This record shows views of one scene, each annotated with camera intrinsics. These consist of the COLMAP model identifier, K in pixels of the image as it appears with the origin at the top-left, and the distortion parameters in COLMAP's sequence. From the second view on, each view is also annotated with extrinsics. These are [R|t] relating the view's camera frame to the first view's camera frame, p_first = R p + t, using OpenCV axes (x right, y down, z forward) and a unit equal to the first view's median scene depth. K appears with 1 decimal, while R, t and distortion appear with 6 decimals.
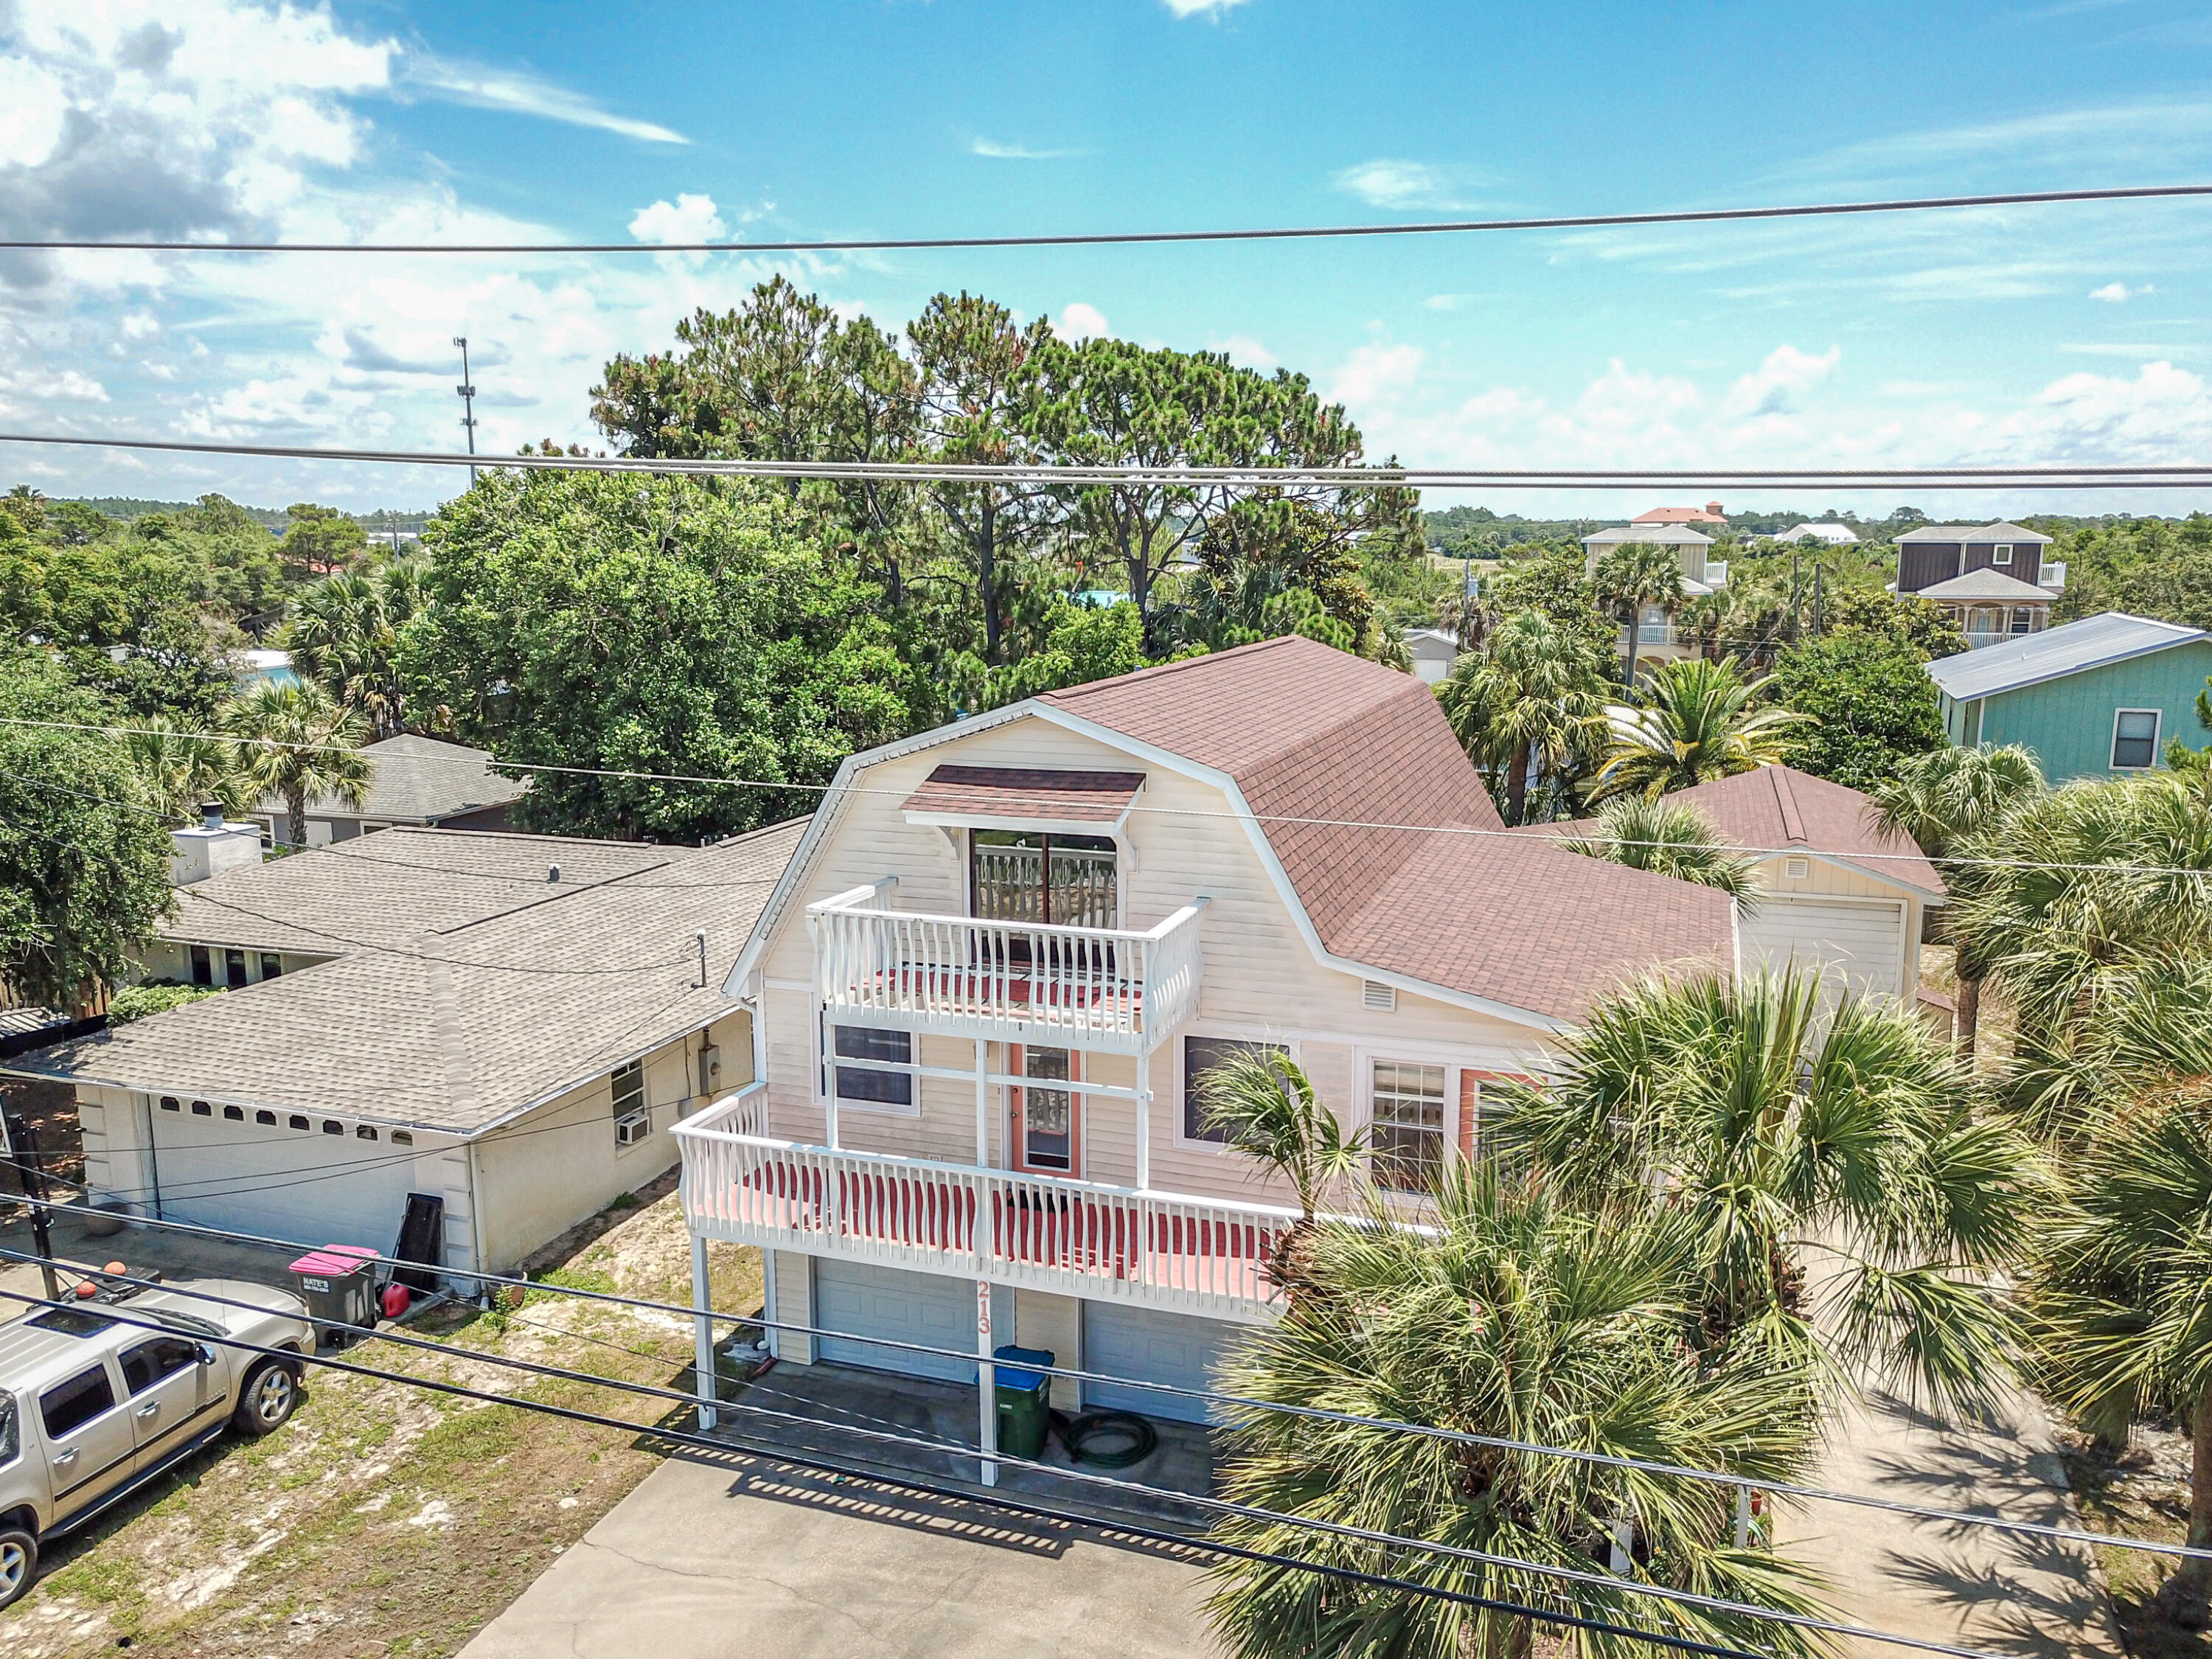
lens RADIAL K [[1699.5, 0, 1111.9], [0, 1699.5, 830.2], [0, 0, 1]] dist [0.024910, 0.001963]
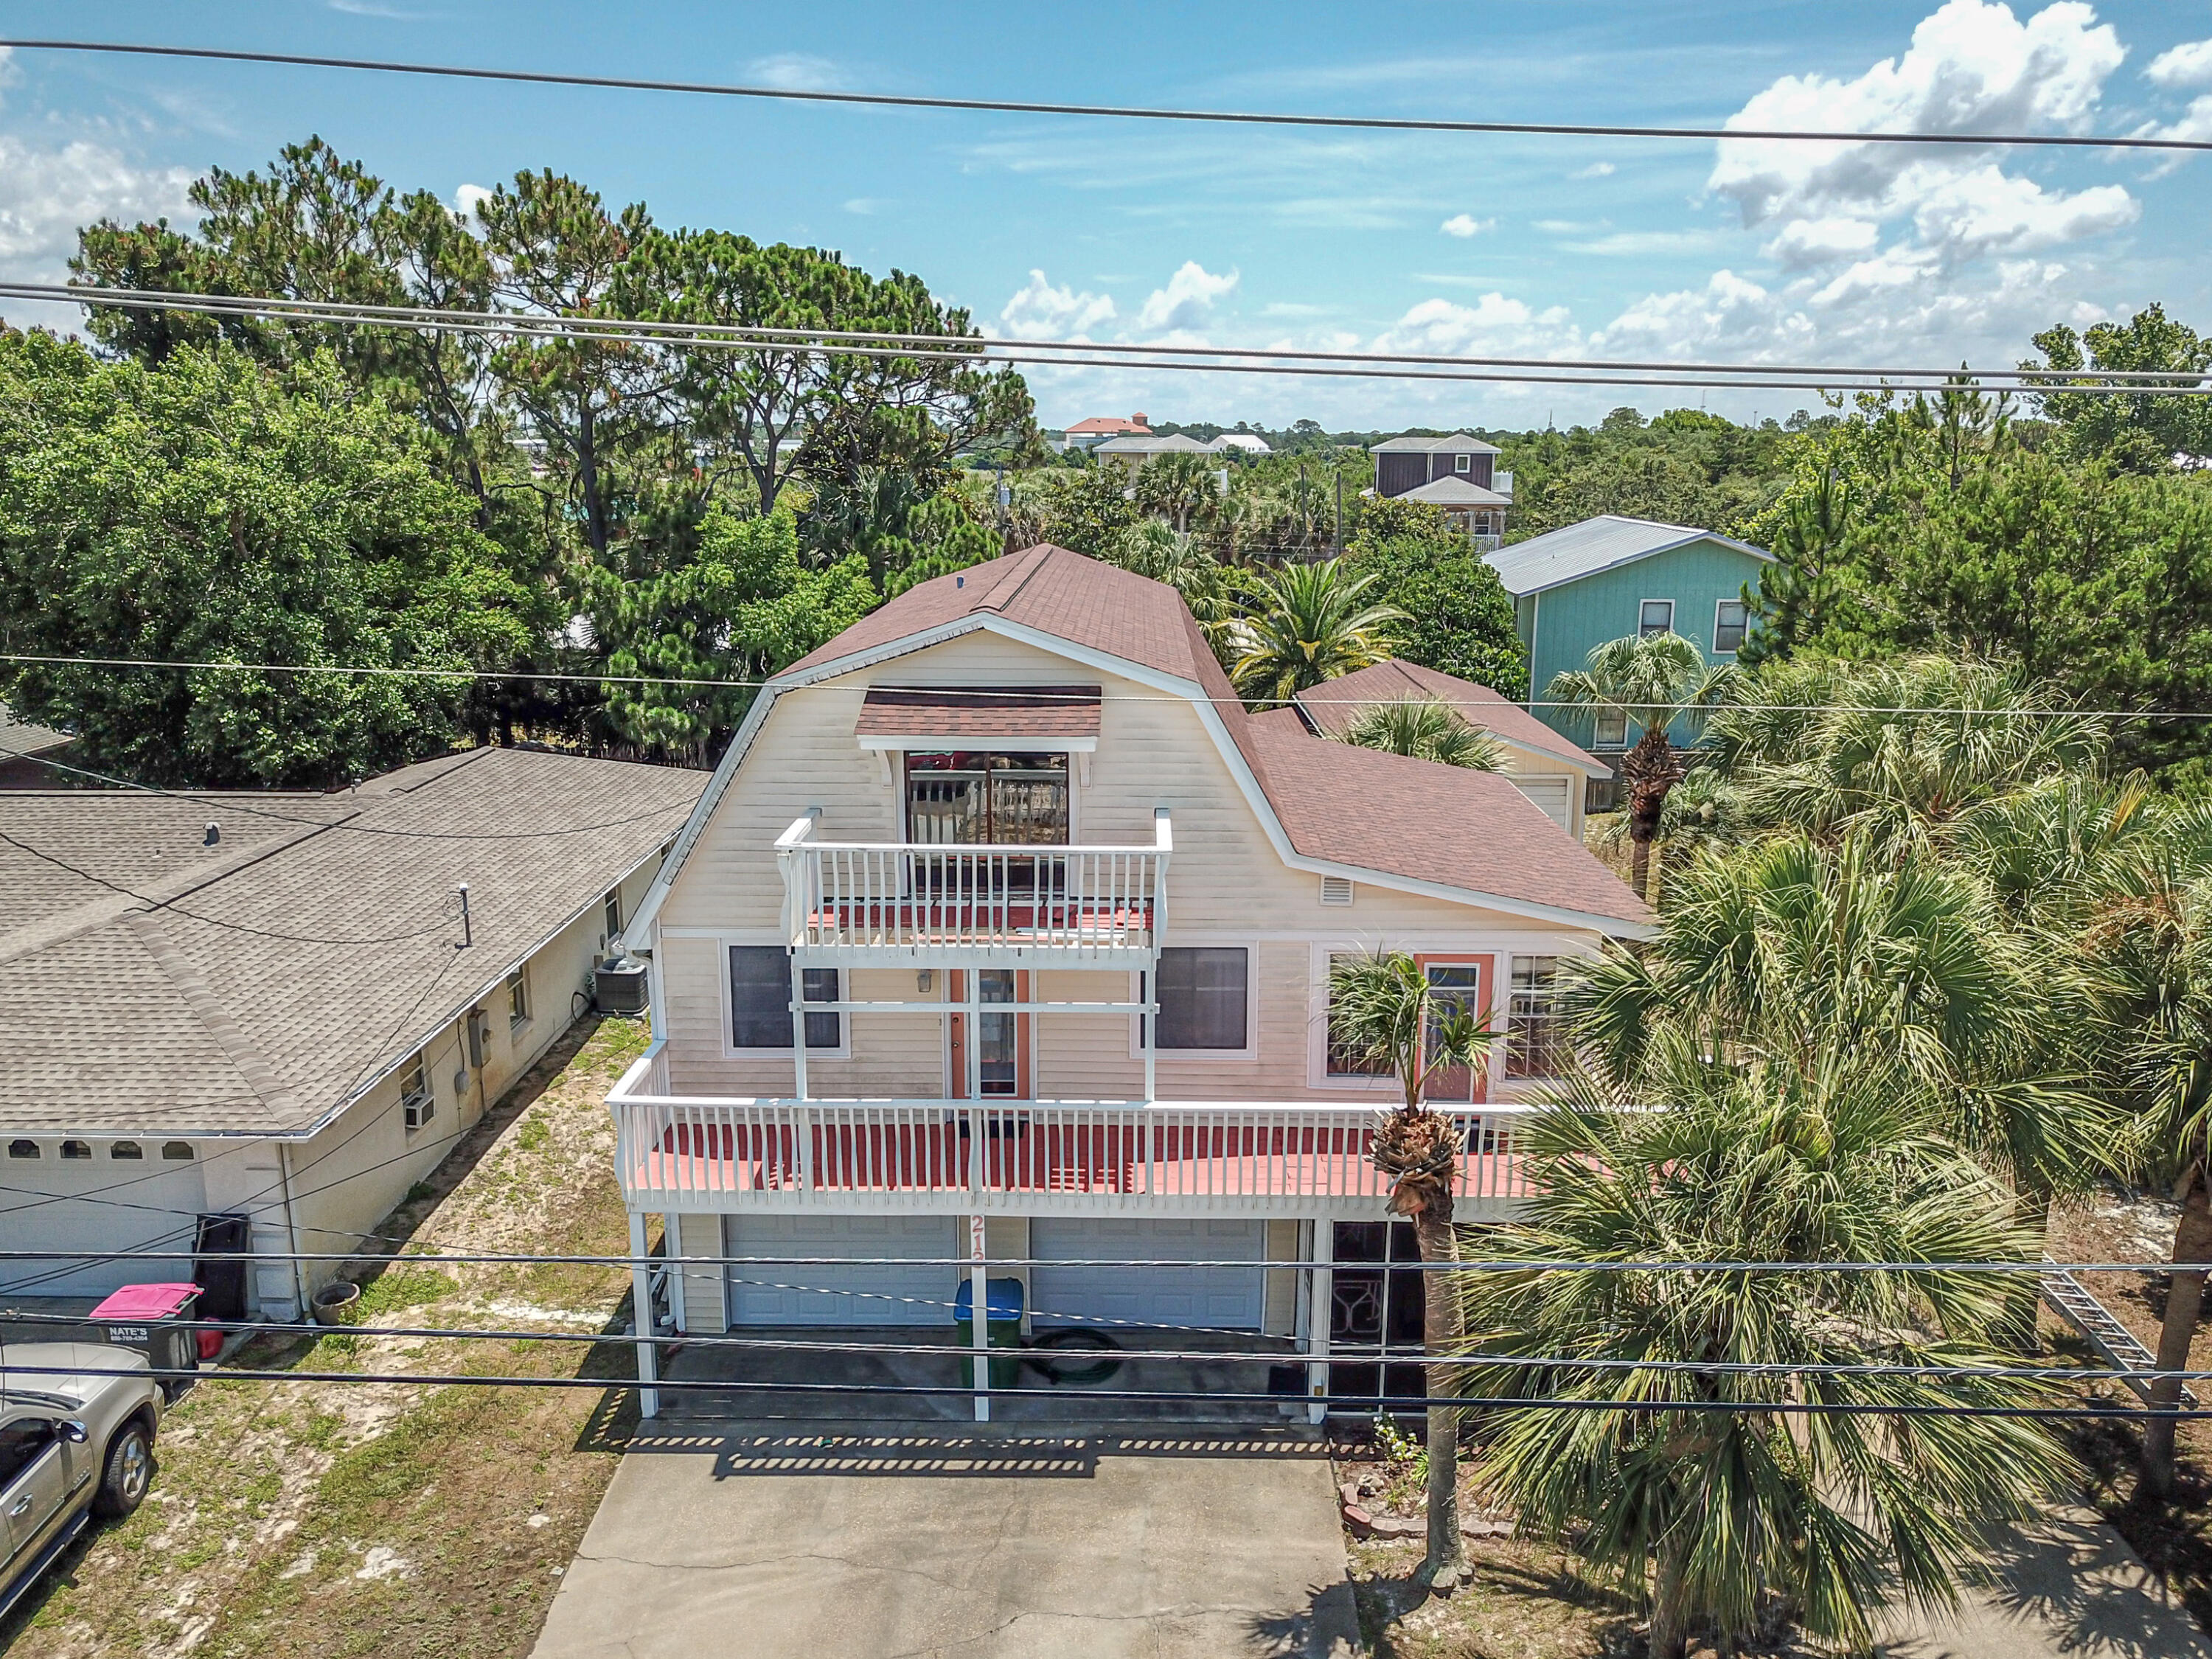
lens RADIAL K [[1696.9, 0, 1109.5], [0, 1696.9, 829.0], [0, 0, 1]] dist [0.034367, -0.012672]
pose [[0.948105, -0.067176, 0.310781, -0.248490], [0.051146, 0.996920, 0.059455, -0.007849], [-0.313817, -0.040474, 0.948620, 0.054389]]
